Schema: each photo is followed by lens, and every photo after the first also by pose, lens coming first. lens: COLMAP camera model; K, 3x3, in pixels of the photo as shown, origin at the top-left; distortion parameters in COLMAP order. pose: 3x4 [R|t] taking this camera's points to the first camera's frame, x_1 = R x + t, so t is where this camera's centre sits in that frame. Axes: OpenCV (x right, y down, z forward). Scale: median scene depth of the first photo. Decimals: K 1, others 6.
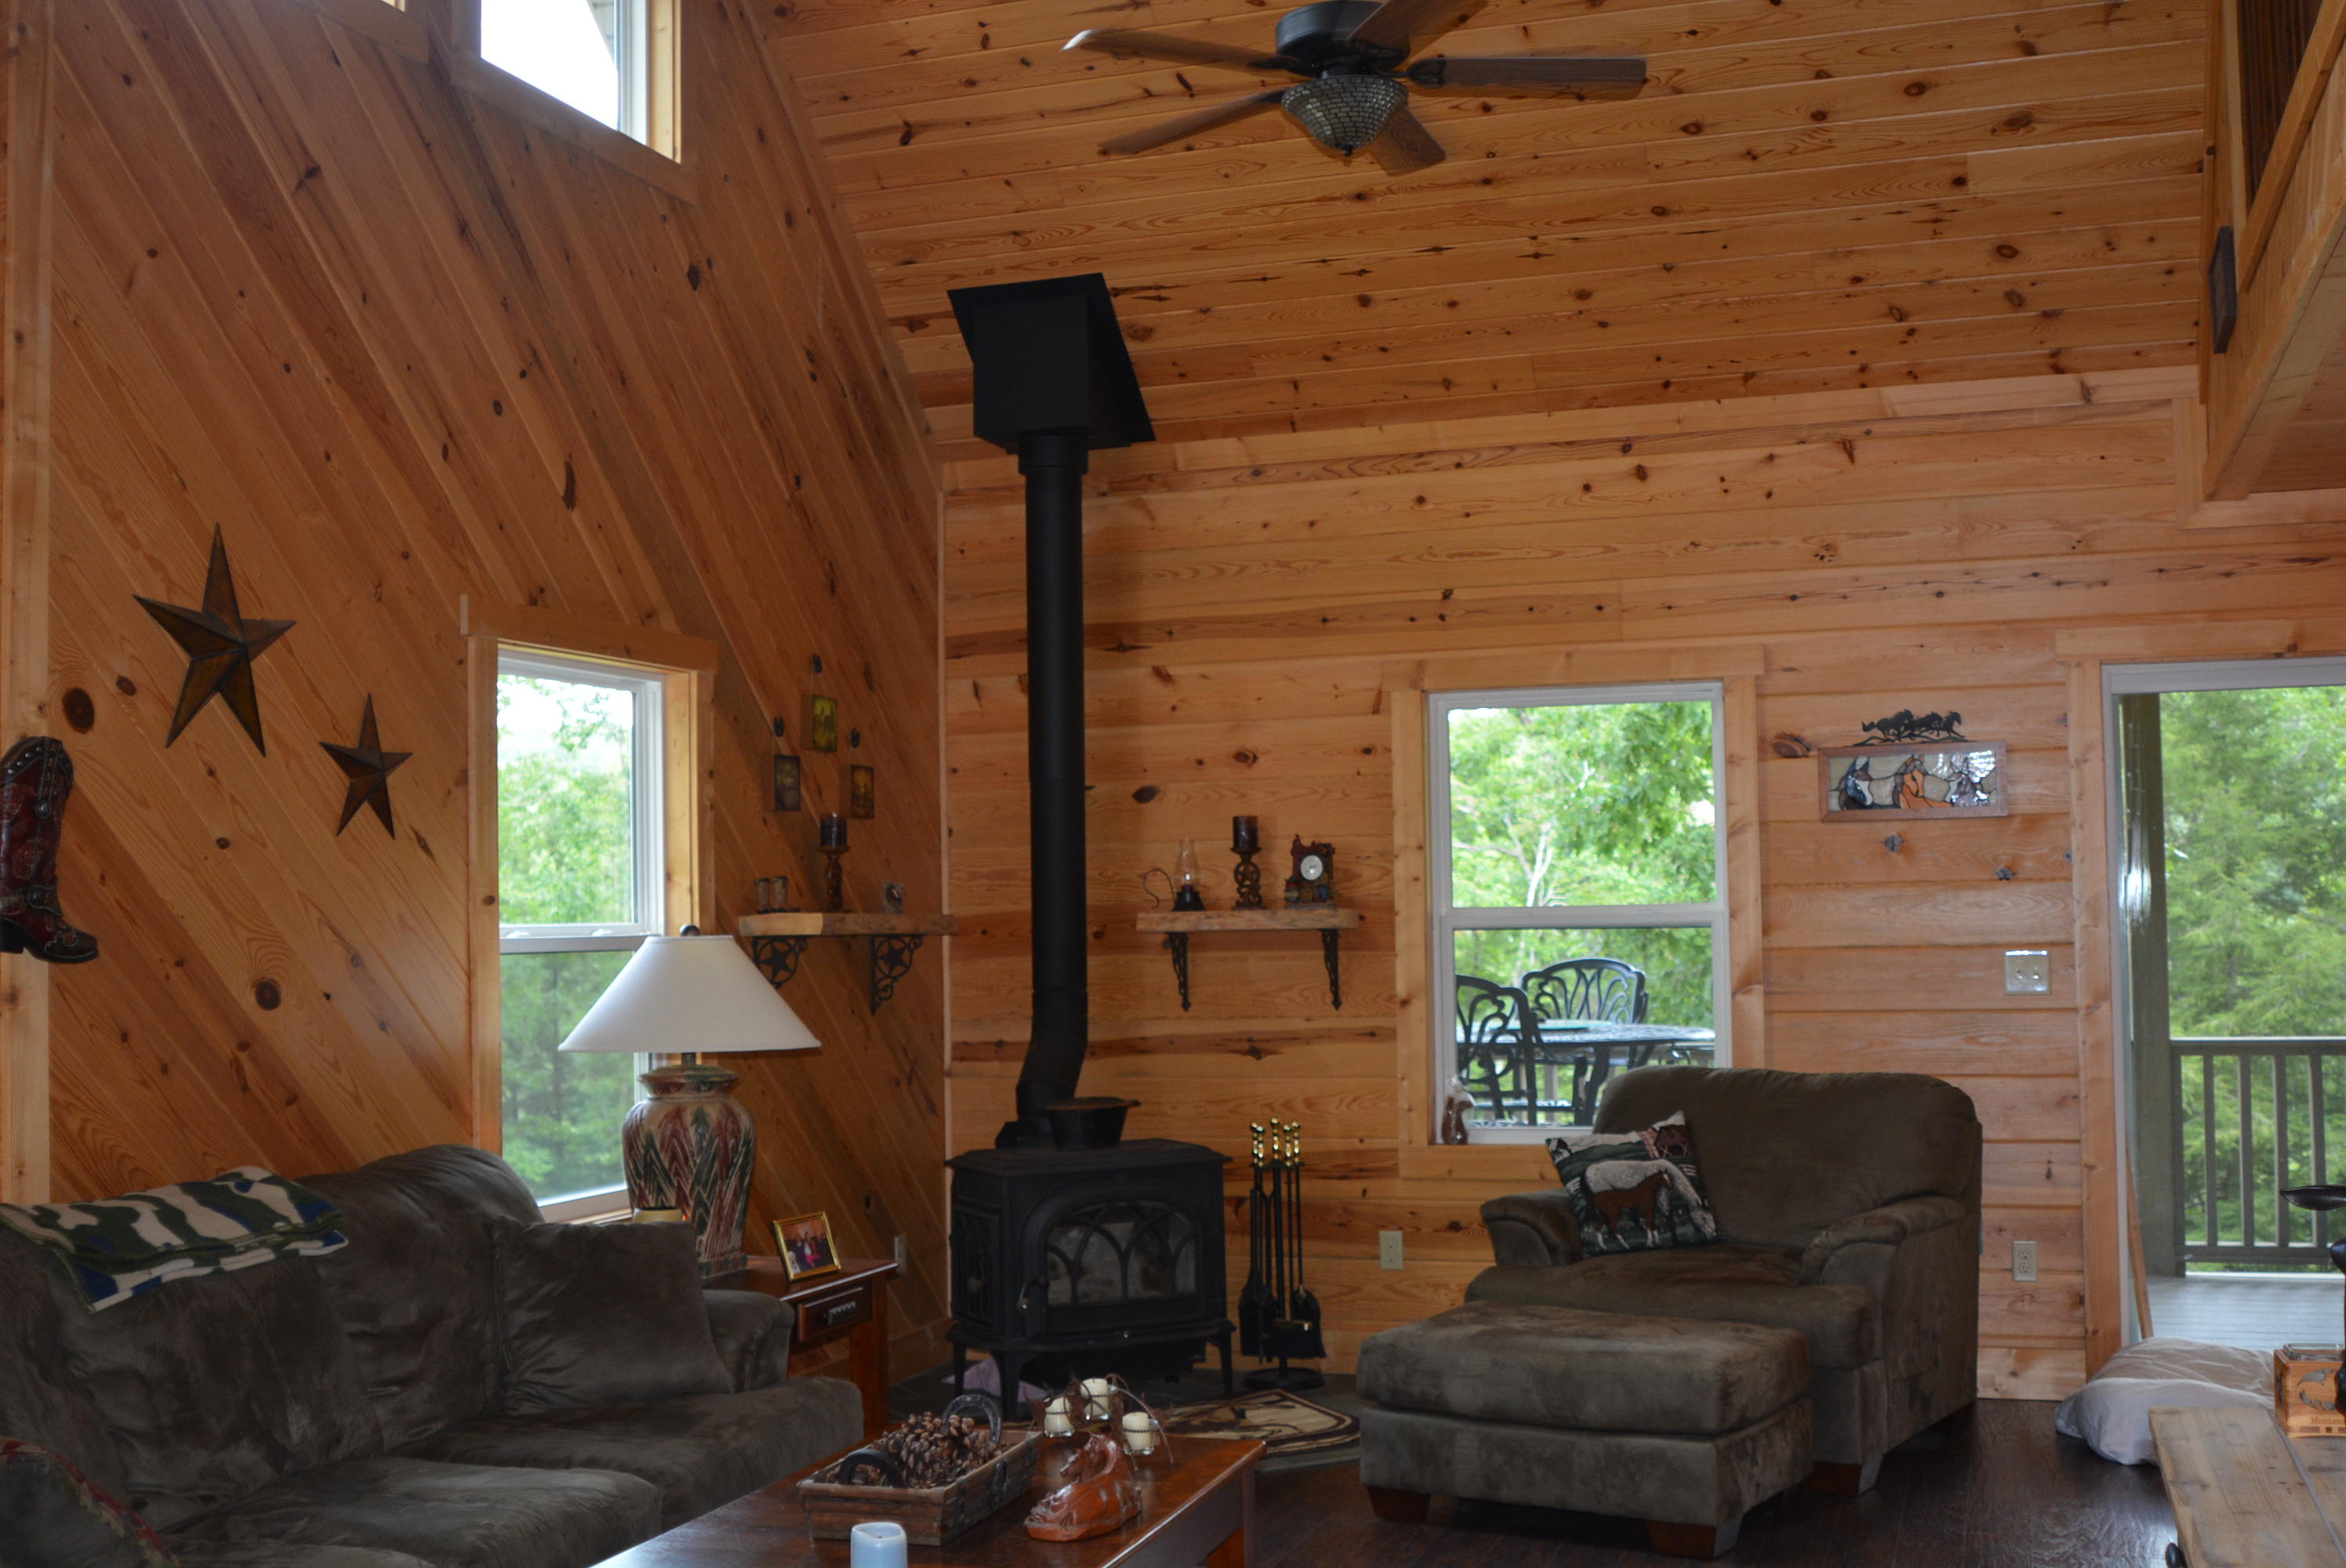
lens RADIAL K [[2460.1, 0, 1173.8], [0, 2460.1, 802.2], [0, 0, 1]] dist [-0.097998, 0.000000]
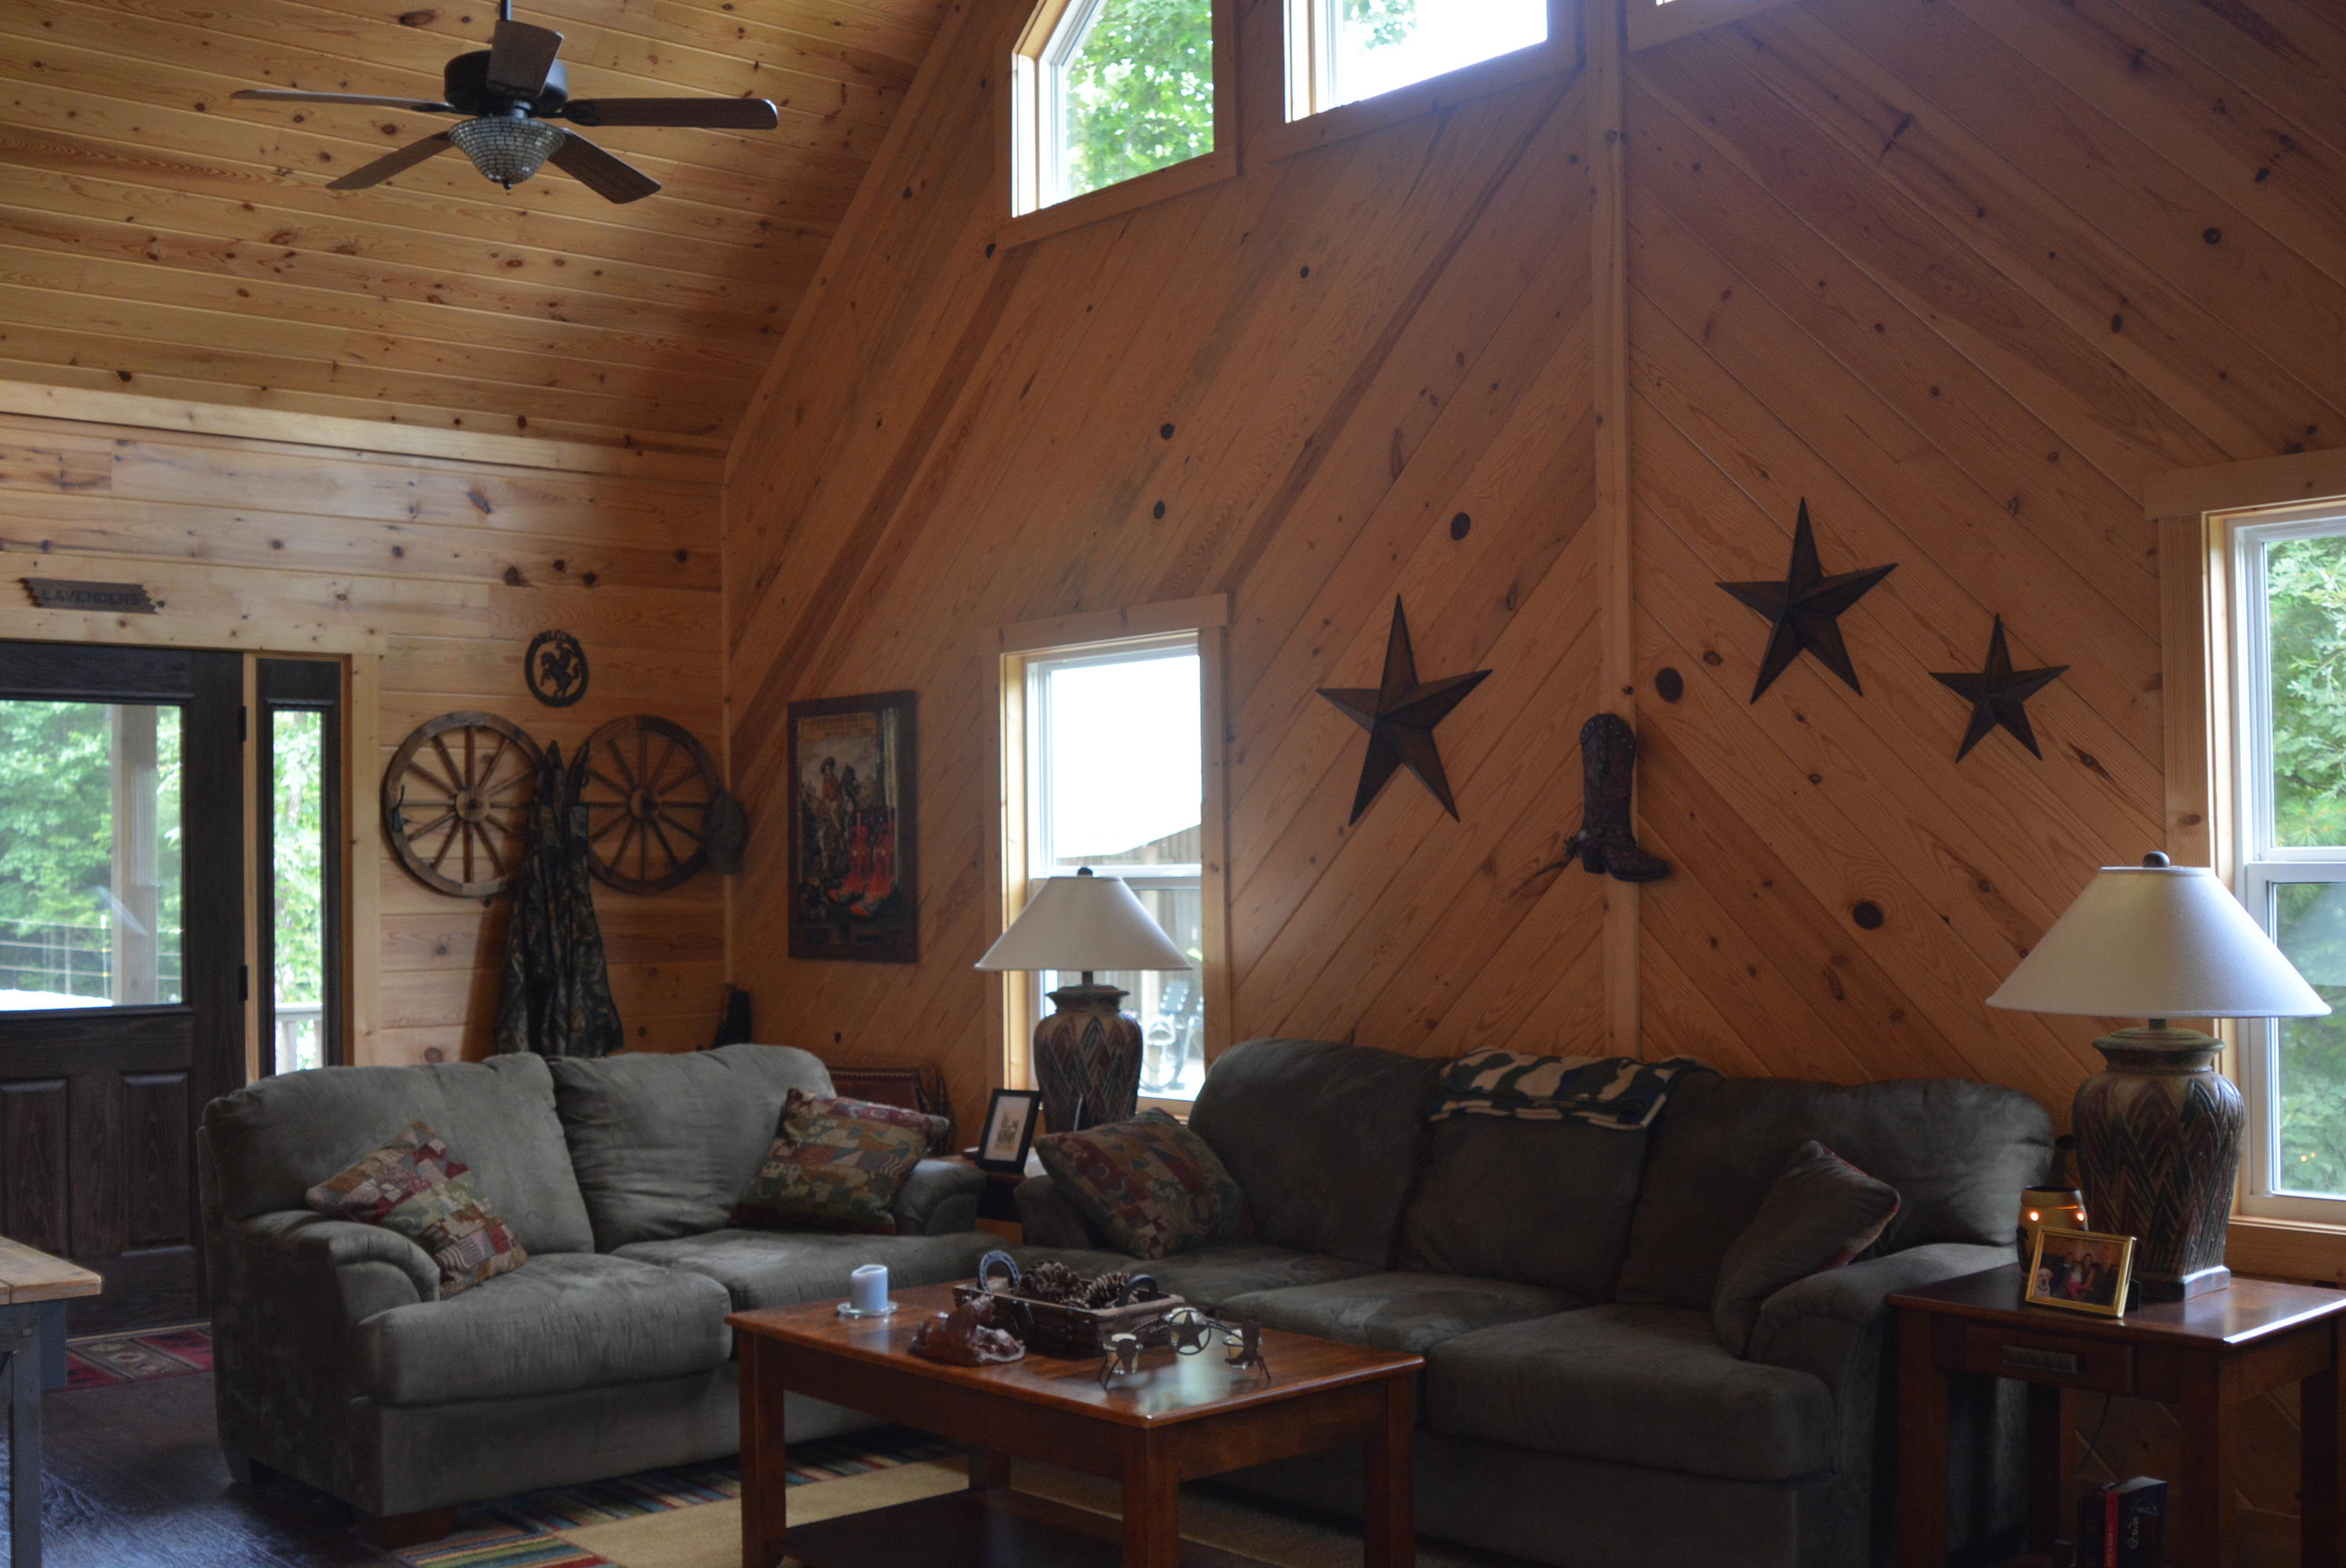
lens RADIAL K [[2460.1, 0, 1173.1], [0, 2460.1, 786.7], [0, 0, 1]] dist [-0.097998, 0.000000]
pose [[-0.491401, -0.006164, -0.870911, 0.757745], [0.060029, 0.997357, -0.040930, 0.049725], [0.868862, -0.072393, -0.489733, 1.312091]]
